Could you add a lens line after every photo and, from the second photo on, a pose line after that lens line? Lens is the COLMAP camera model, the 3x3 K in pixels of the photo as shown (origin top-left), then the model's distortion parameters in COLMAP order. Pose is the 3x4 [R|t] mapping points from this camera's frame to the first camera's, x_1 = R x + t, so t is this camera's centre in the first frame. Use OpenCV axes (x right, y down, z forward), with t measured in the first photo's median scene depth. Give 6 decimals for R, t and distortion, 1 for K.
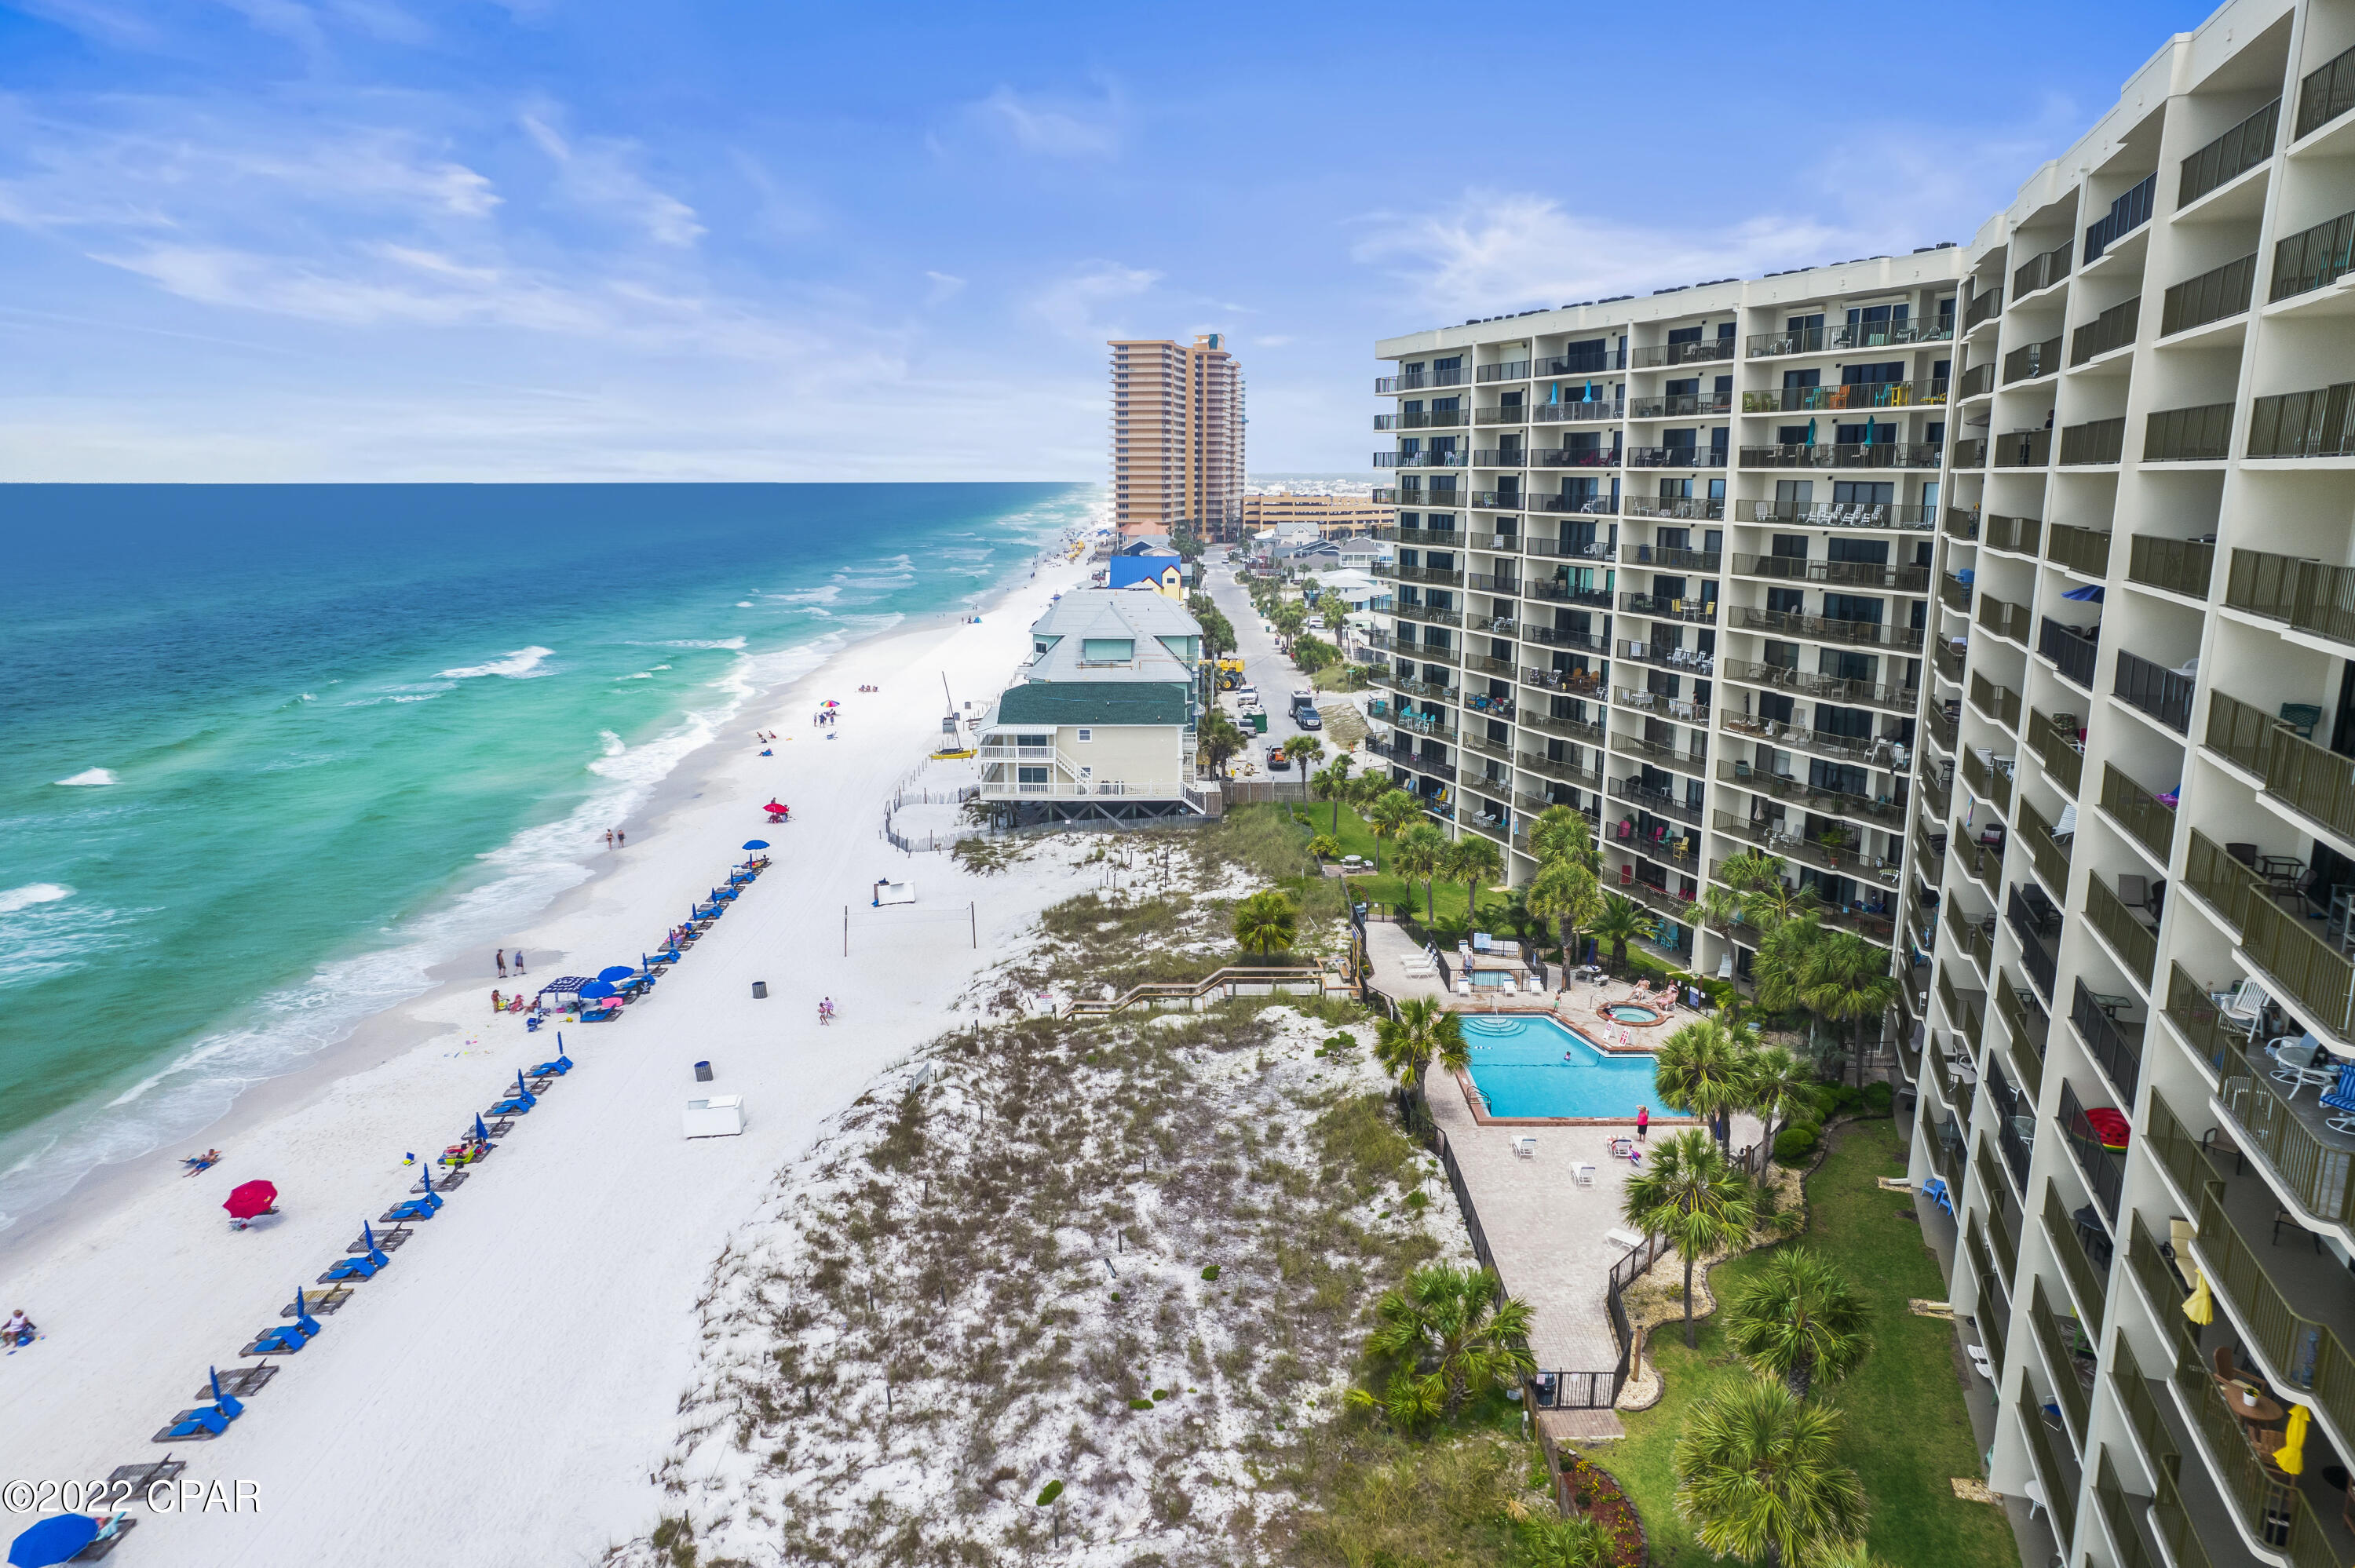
lens RADIAL K [[1508.0, 0, 1177.5], [0, 1508.0, 784.0], [0, 0, 1]] dist [-0.053935, 0.024643]
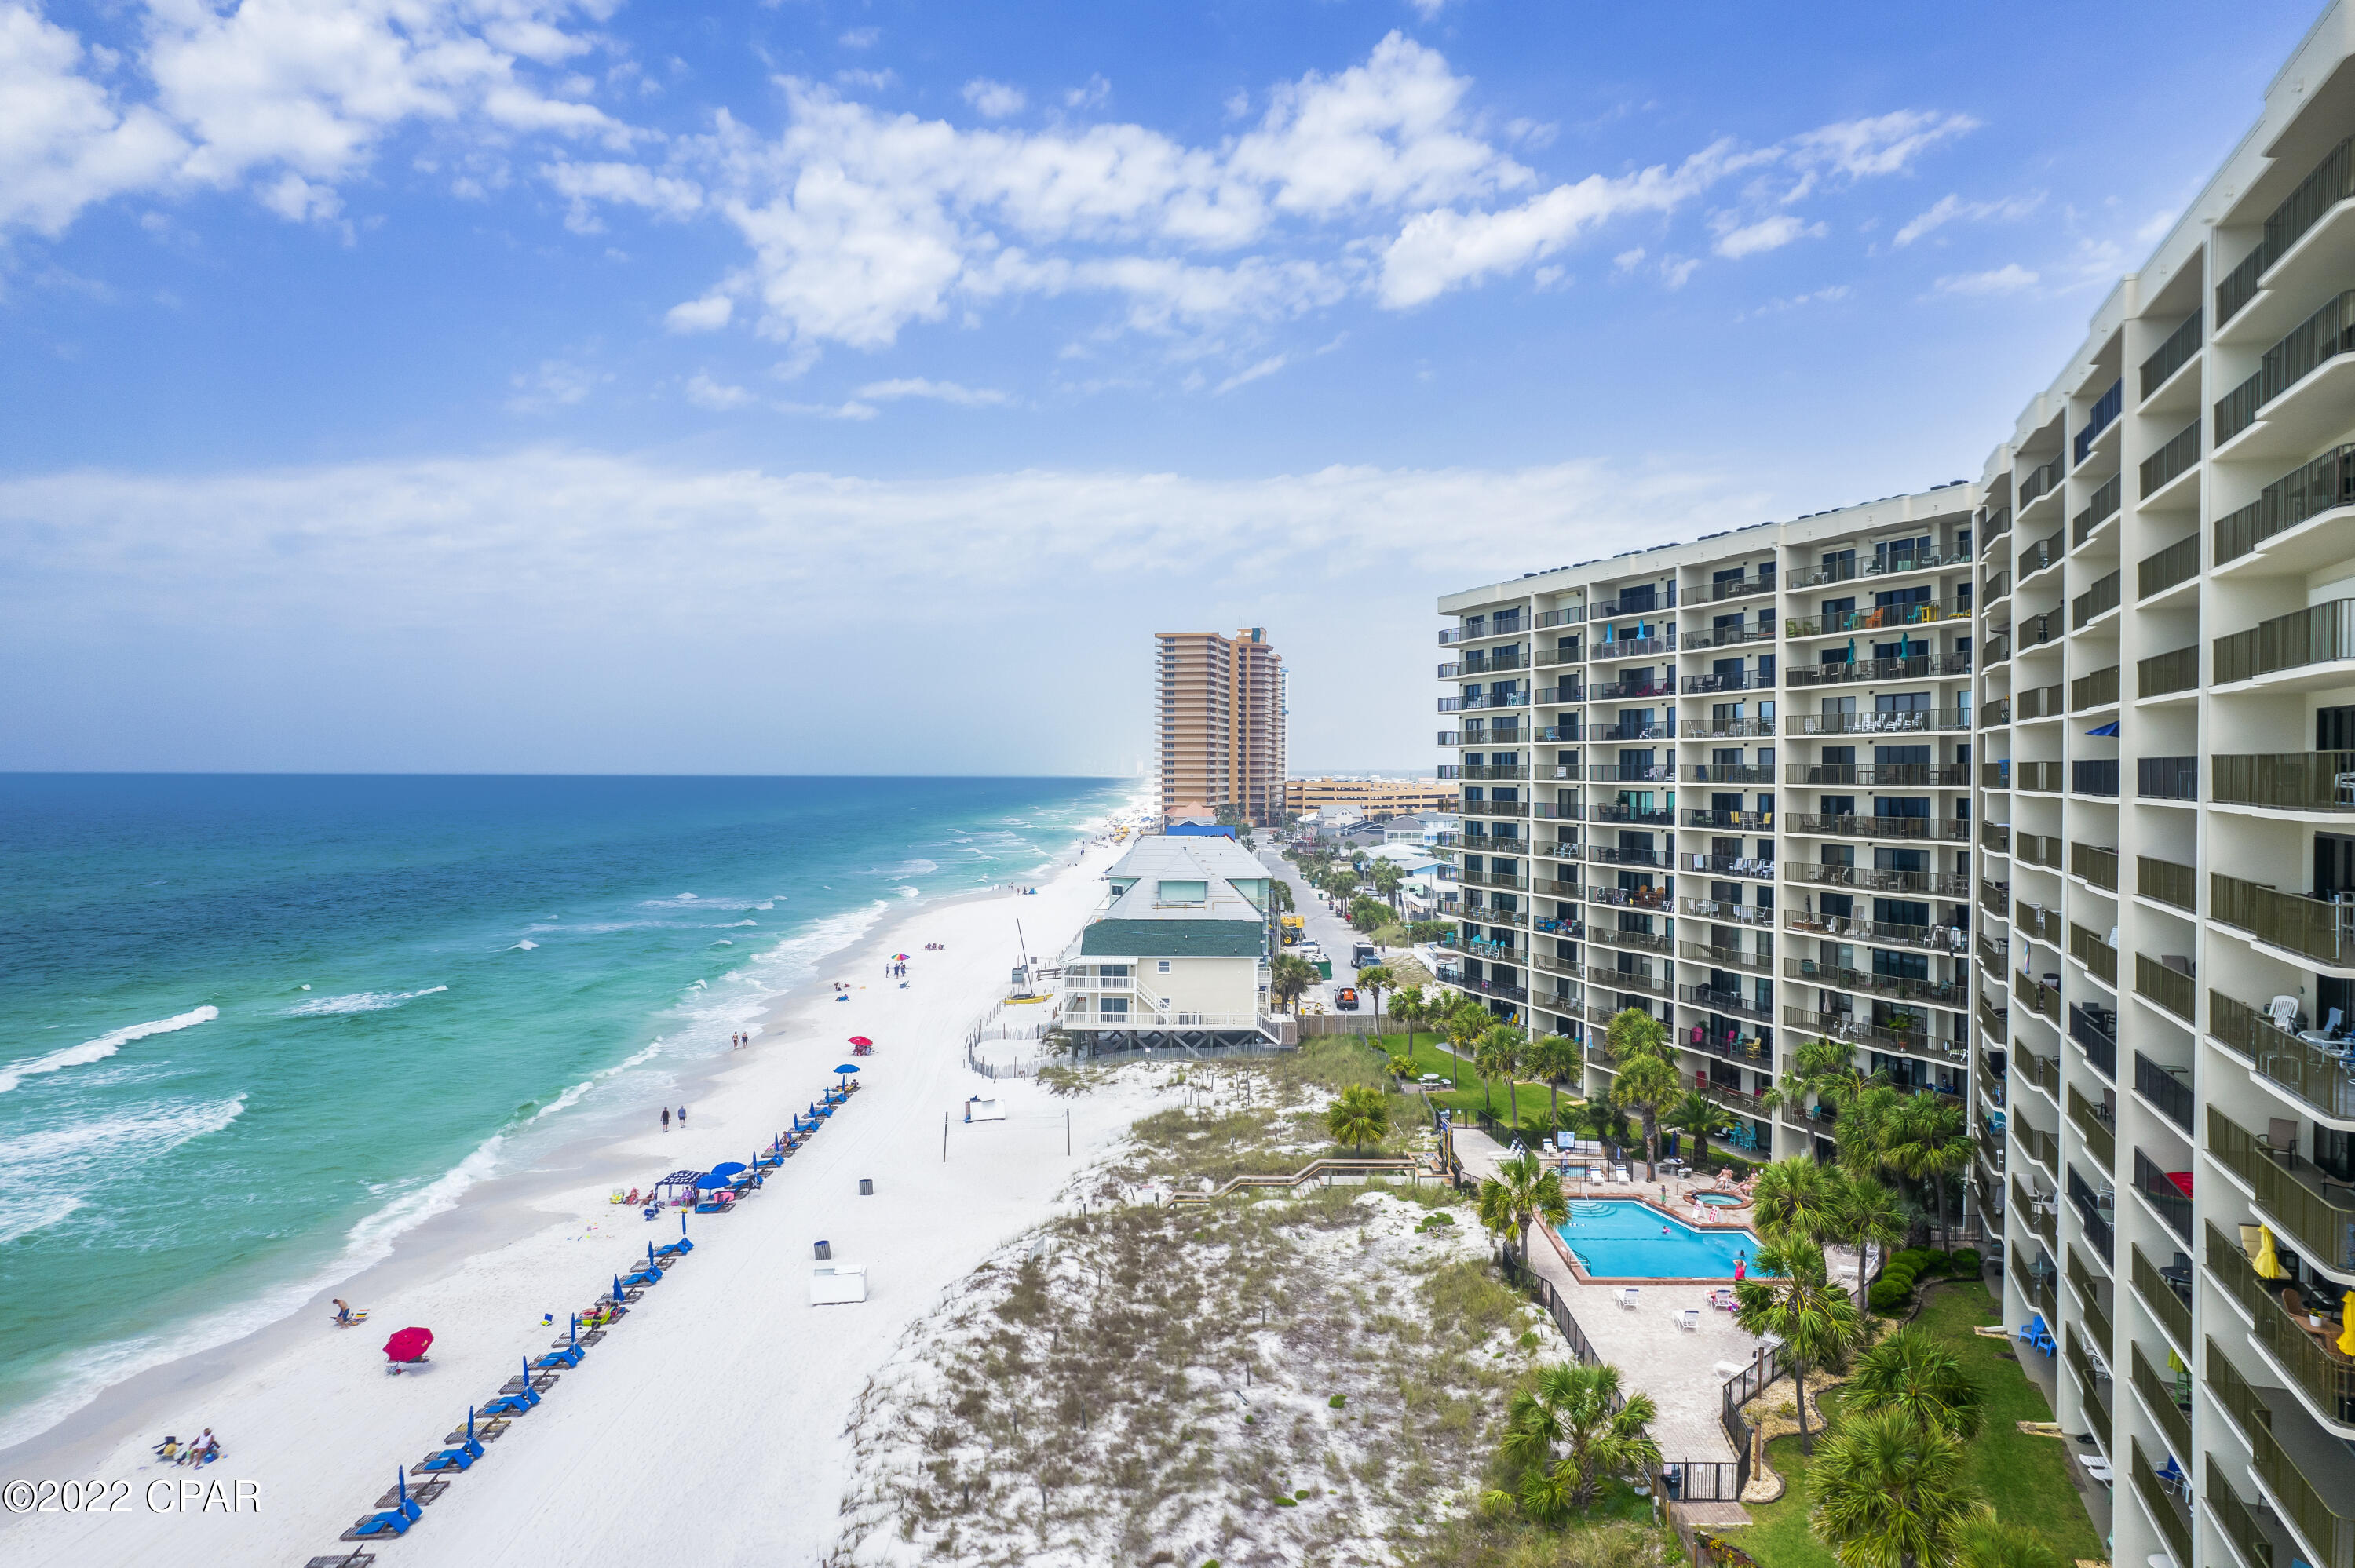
lens RADIAL K [[1518.1, 0, 1177.5], [0, 1518.1, 784.0], [0, 0, 1]] dist [-0.040494, 0.001589]
pose [[0.999739, 0.000716, -0.022829, -0.049453], [-0.005128, 0.981034, -0.193769, 0.080716], [0.022257, 0.193836, 0.980781, -0.088657]]
